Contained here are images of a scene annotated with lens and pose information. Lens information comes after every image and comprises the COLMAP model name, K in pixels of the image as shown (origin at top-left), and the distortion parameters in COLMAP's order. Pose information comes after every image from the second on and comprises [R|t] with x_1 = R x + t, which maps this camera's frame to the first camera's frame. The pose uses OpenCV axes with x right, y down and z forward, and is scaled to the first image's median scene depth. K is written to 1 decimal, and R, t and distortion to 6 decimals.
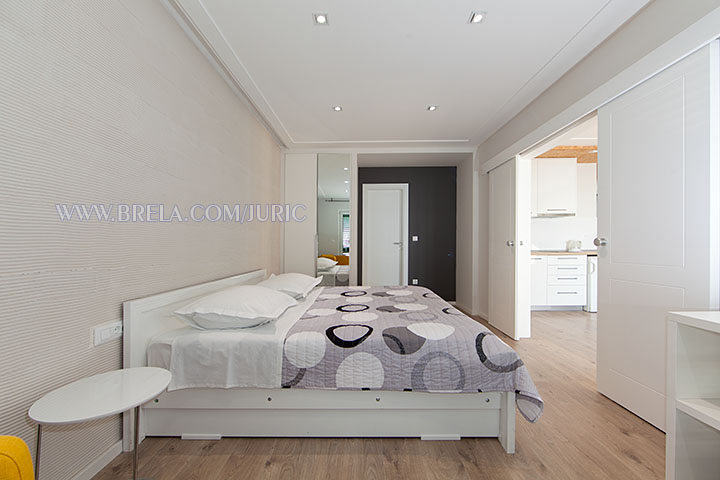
lens RADIAL K [[280.2, 0, 360.0], [0, 280.2, 240.0], [0, 0, 1]] dist [-0.006836, -0.000085]
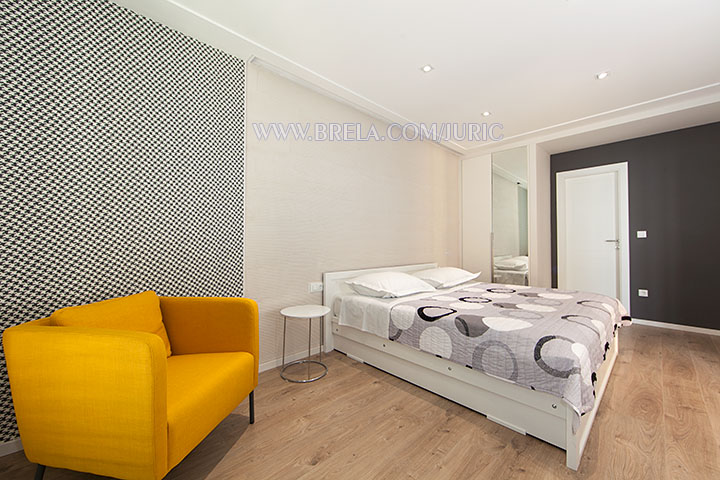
lens RADIAL K [[280.2, 0, 360.0], [0, 280.2, 240.0], [0, 0, 1]] dist [-0.006836, -0.000085]
pose [[0.684773, -0.008880, -0.728703, 0.697406], [0.011947, 0.999928, -0.000959, 0.003405], [0.728659, -0.008049, 0.684830, -0.121615]]
